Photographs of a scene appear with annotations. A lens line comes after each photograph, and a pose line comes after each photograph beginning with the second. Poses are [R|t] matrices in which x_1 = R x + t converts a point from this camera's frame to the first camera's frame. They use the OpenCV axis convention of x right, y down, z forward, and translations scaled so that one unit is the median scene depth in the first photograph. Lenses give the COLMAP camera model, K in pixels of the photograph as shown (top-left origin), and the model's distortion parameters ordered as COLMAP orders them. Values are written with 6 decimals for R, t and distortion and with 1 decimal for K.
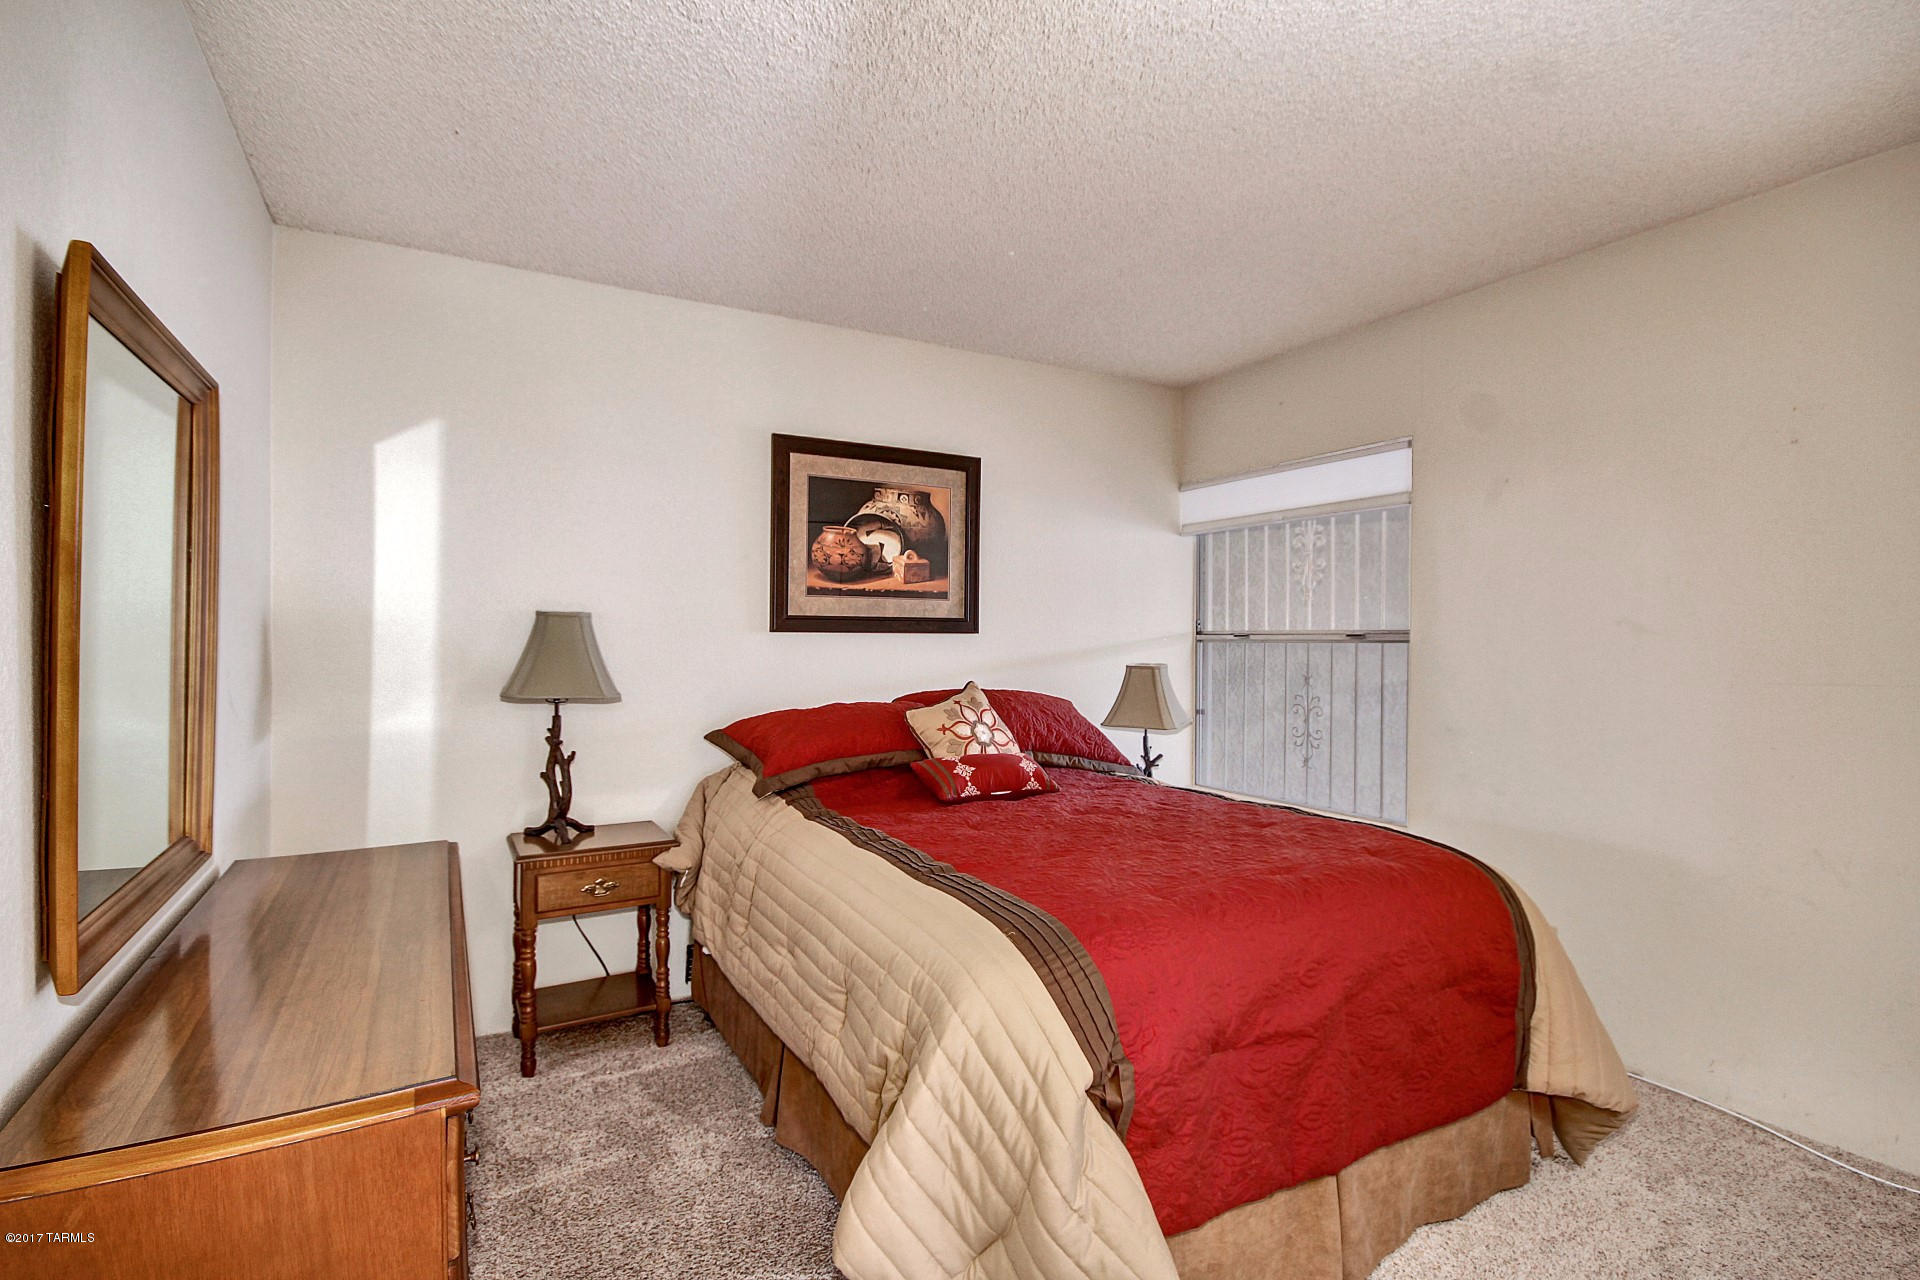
lens RADIAL K [[915.5, 0, 960.0], [0, 915.5, 640.0], [0, 0, 1]] dist [0.002099, 0.000217]
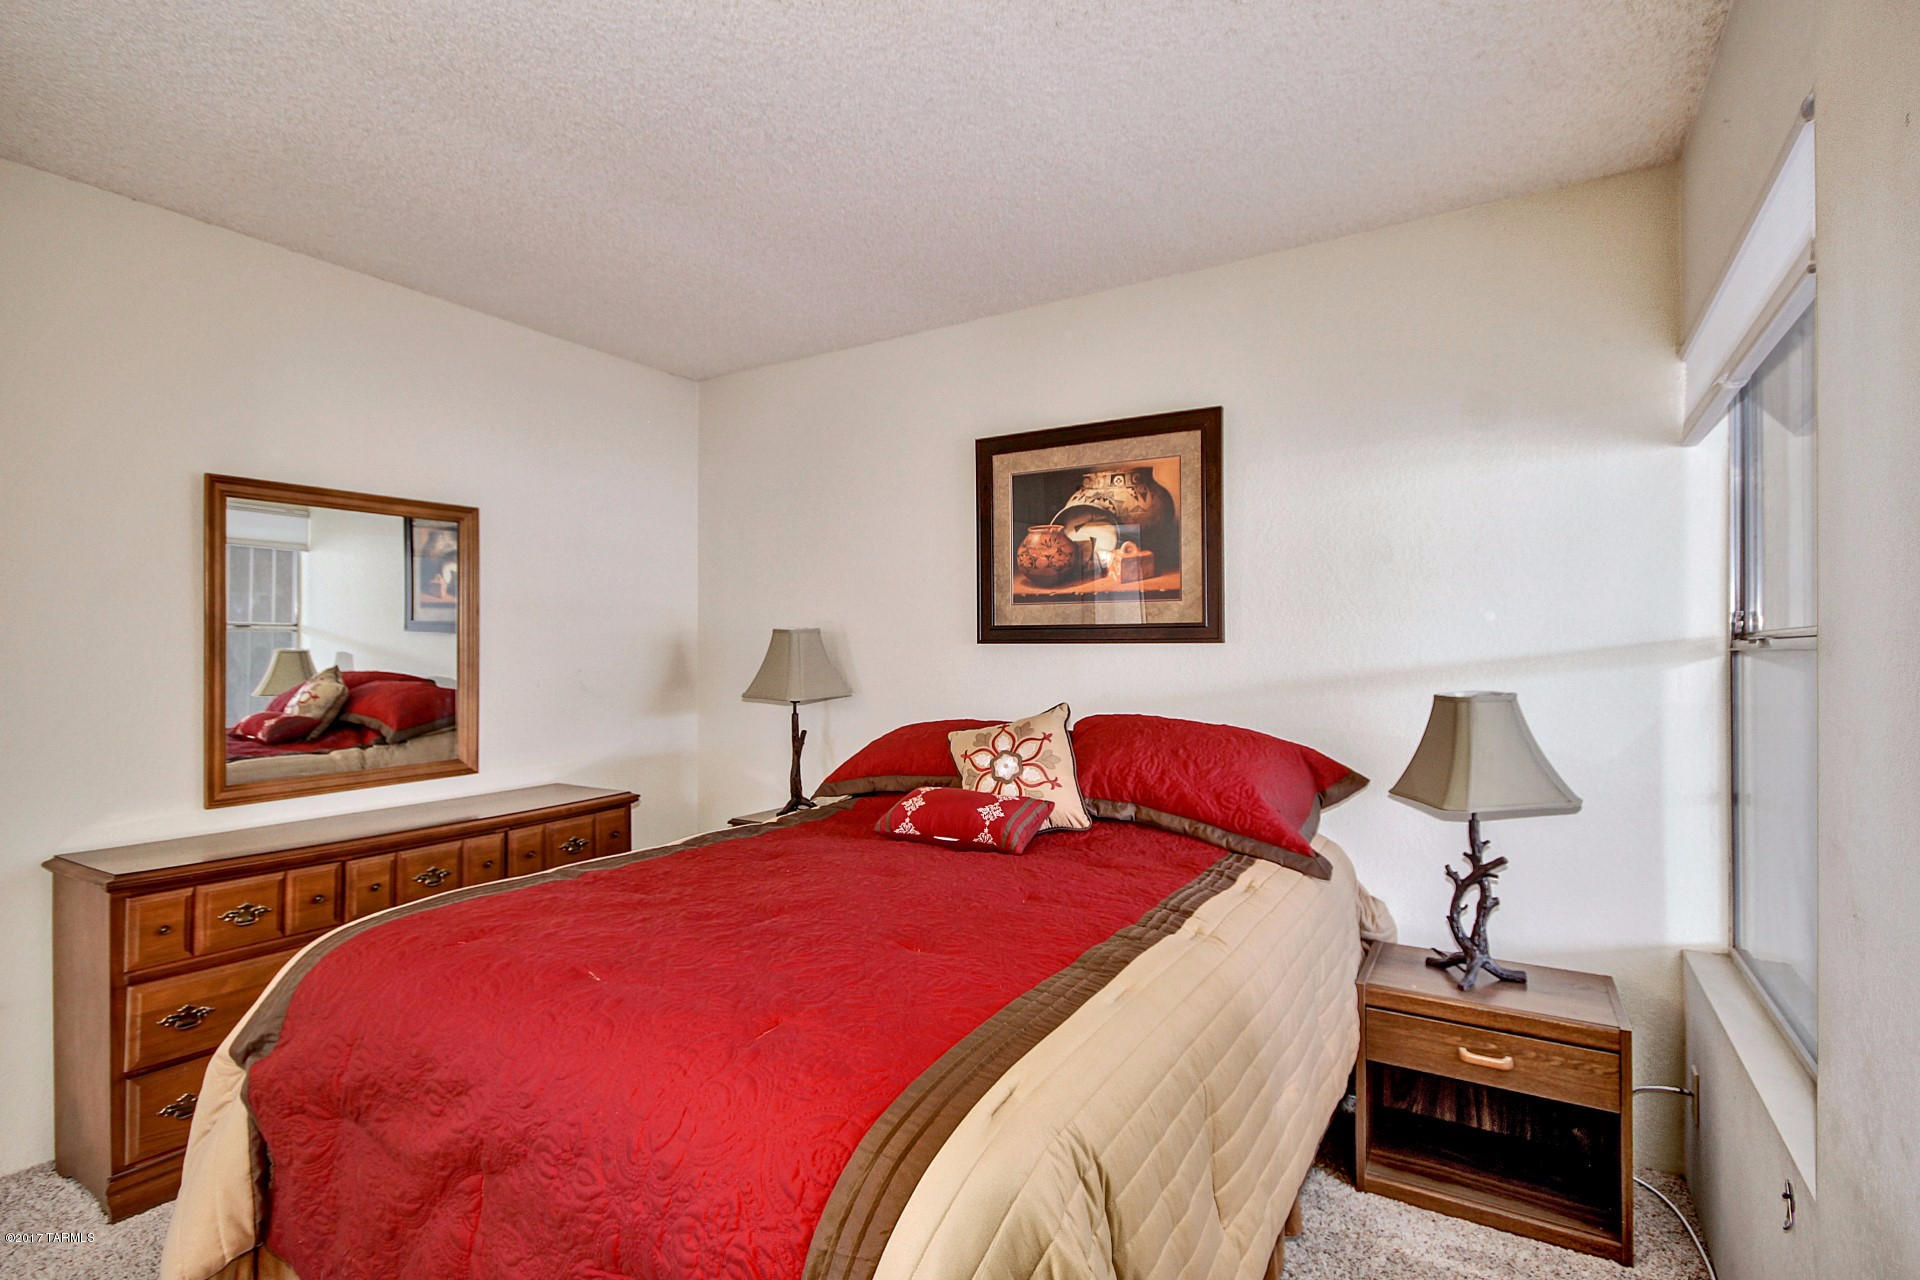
lens RADIAL K [[915.5, 0, 960.0], [0, 915.5, 640.0], [0, 0, 1]] dist [0.002099, 0.000217]
pose [[0.479920, -0.013105, -0.877214, 0.604132], [-0.001748, 0.999872, -0.015893, 0.002911], [0.877310, 0.009161, 0.479836, 0.489360]]
